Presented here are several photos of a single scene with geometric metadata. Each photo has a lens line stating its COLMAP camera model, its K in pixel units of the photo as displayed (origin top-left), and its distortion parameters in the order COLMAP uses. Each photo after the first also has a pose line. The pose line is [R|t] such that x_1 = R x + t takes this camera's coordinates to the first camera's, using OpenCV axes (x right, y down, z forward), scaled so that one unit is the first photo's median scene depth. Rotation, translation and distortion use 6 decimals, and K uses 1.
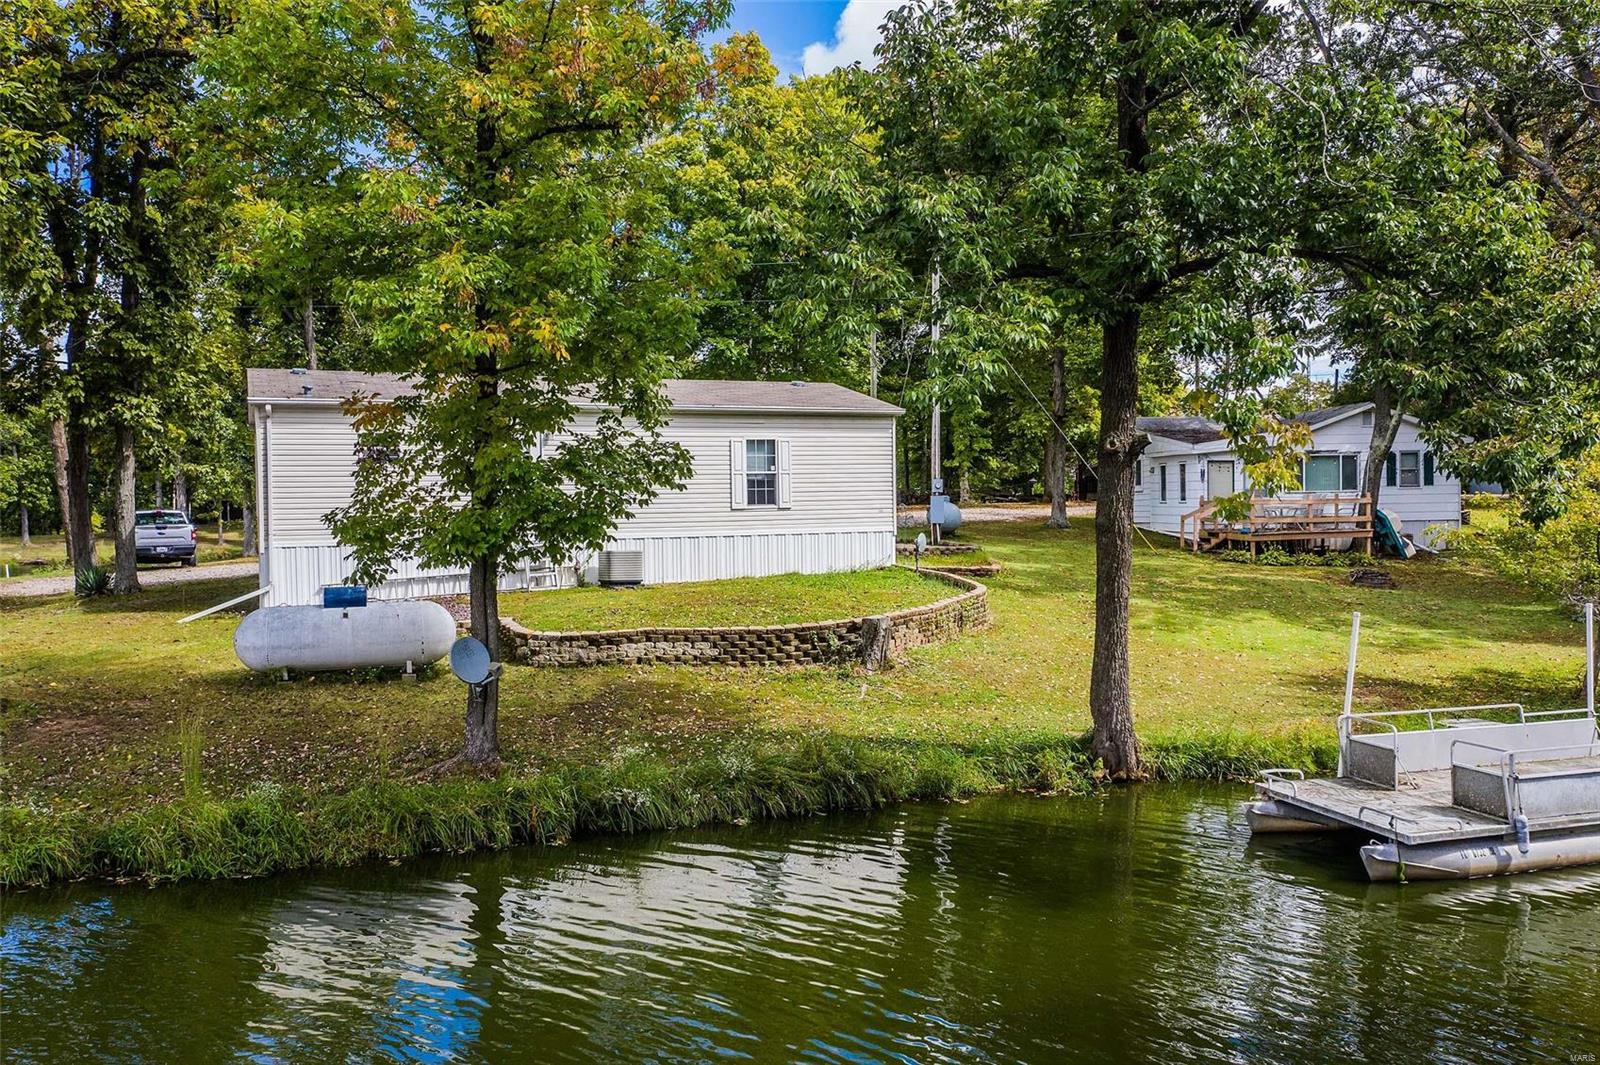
lens RADIAL K [[1264.6, 0, 796.5], [0, 1264.6, 511.6], [0, 0, 1]] dist [-0.024385, 0.009673]
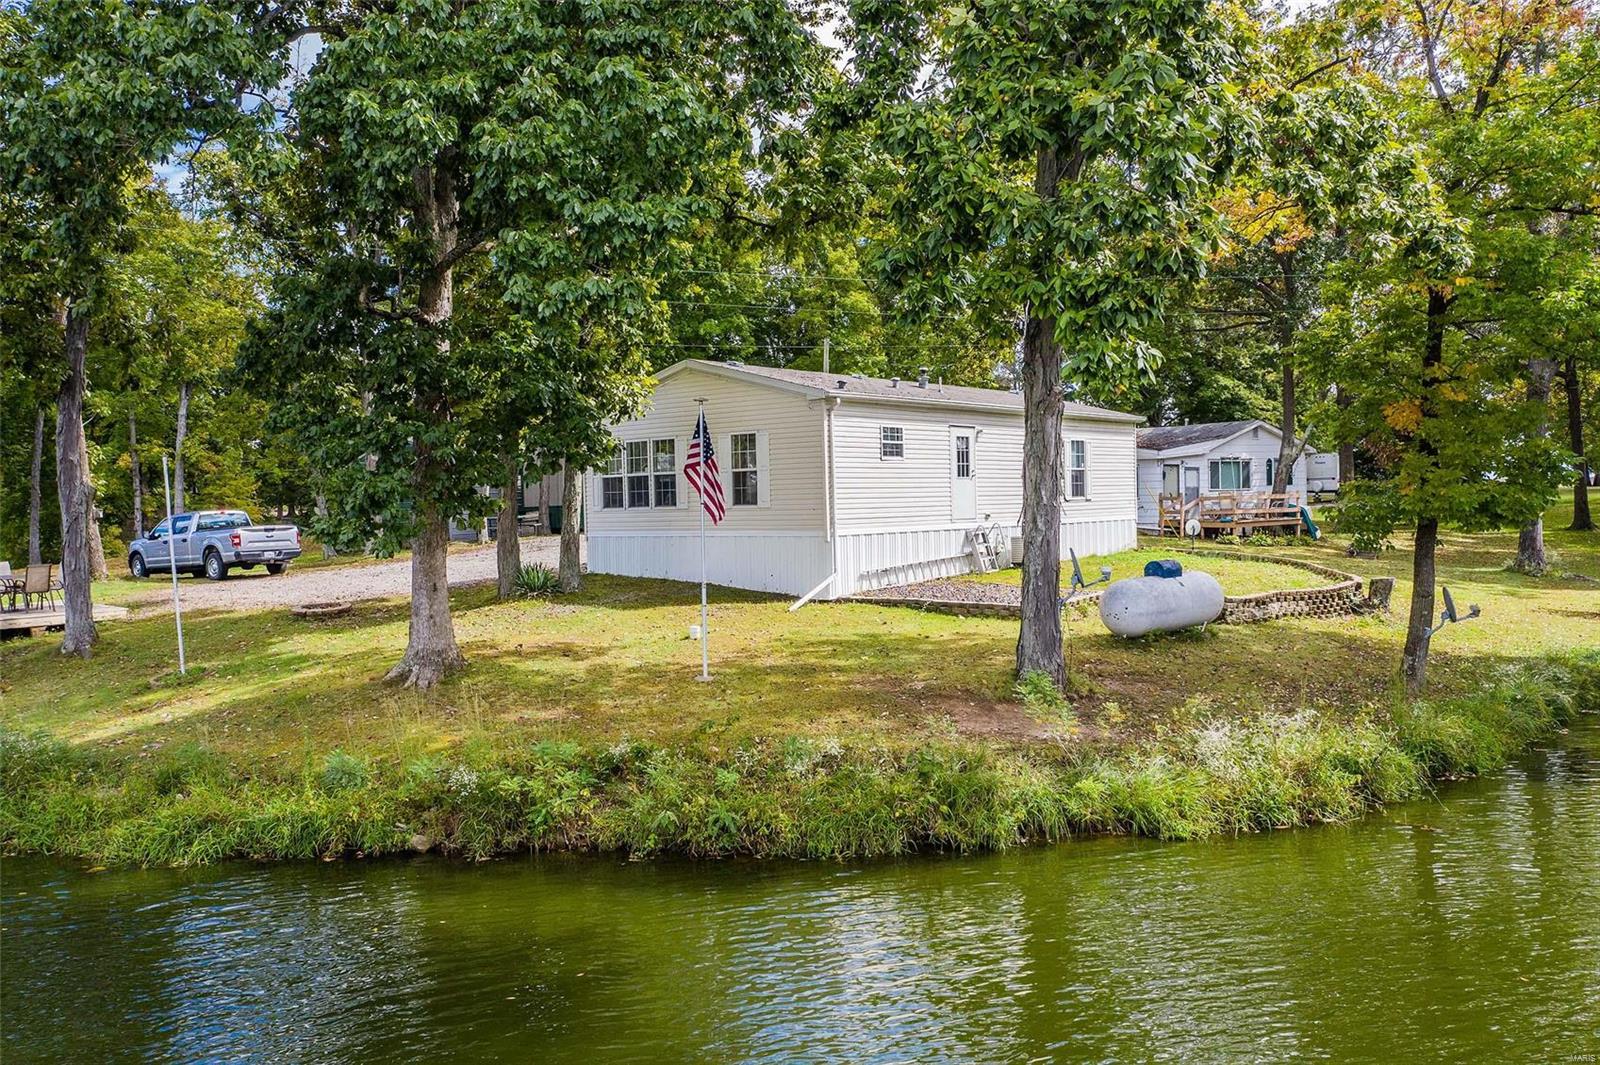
lens RADIAL K [[1264.6, 0, 796.5], [0, 1264.6, 511.6], [0, 0, 1]] dist [-0.024385, 0.009673]
pose [[0.900920, -0.007201, 0.433924, -1.065830], [0.010025, 0.999941, -0.004220, 0.014905], [-0.433868, 0.008152, 0.900939, 0.090500]]
